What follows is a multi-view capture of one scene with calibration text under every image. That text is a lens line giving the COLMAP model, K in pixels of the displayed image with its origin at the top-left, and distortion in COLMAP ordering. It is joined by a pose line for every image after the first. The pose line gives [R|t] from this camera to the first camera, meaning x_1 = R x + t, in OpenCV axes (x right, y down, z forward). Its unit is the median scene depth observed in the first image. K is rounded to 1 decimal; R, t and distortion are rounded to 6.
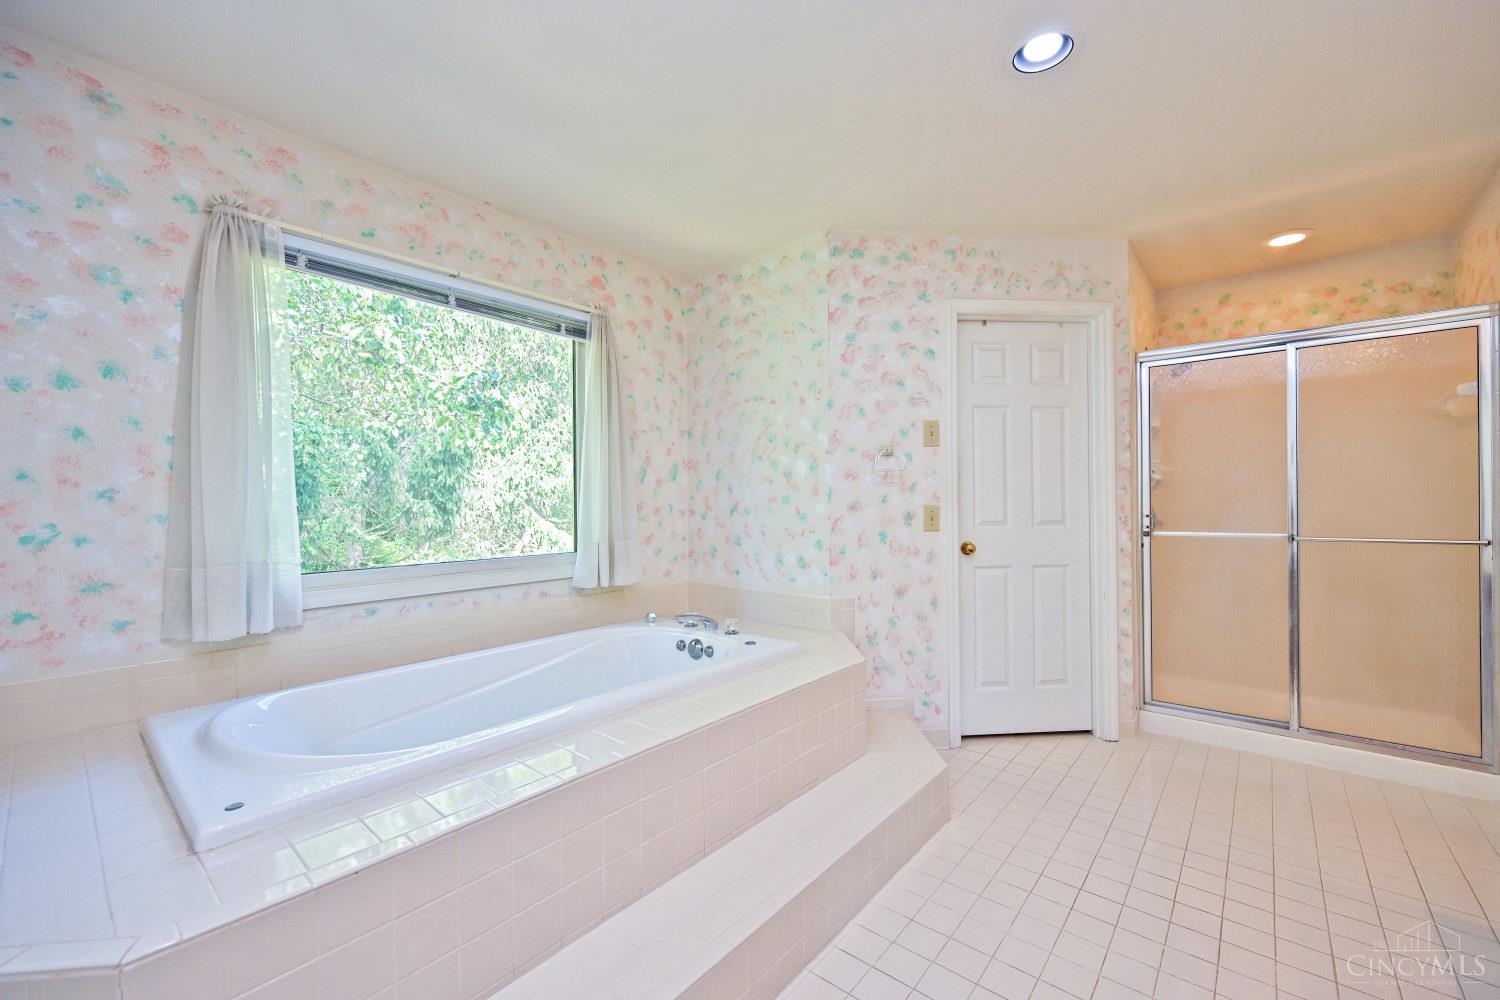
lens RADIAL K [[608.6, 0, 749.4], [0, 608.6, 503.6], [0, 0, 1]] dist [-0.002654, 0.000466]
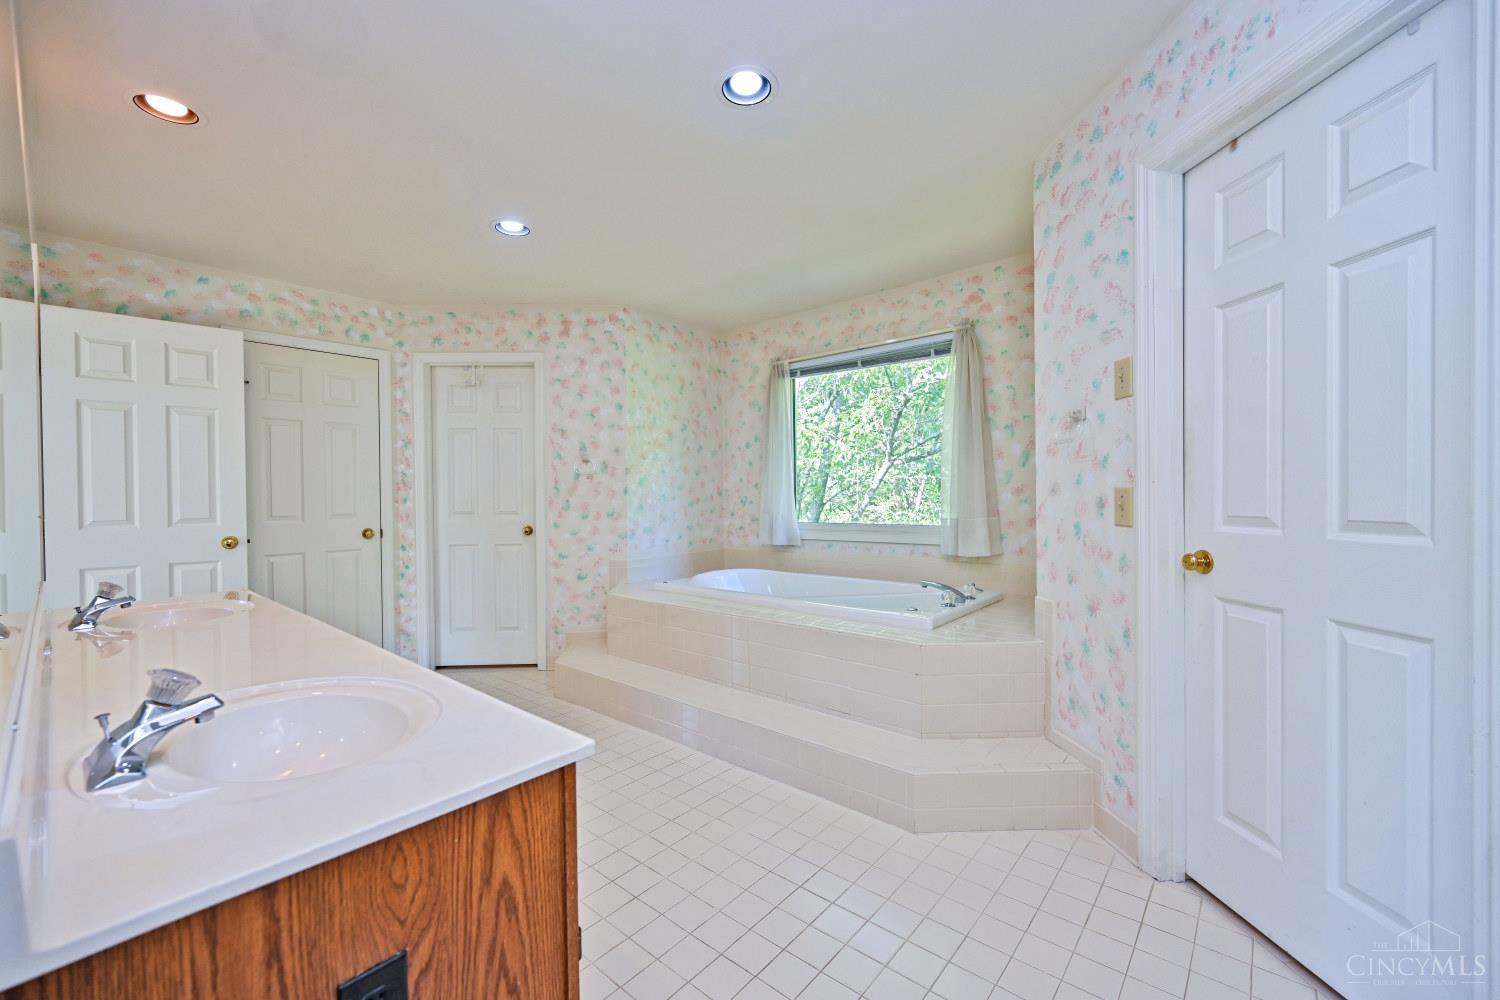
lens RADIAL K [[608.6, 0, 753.0], [0, 608.6, 497.2], [0, 0, 1]] dist [-0.002654, 0.000466]
pose [[-0.014077, 0.013020, -0.999816, 0.970228], [0.009579, 0.999871, 0.012886, 0.001239], [0.999855, -0.009395, -0.014200, 0.609618]]
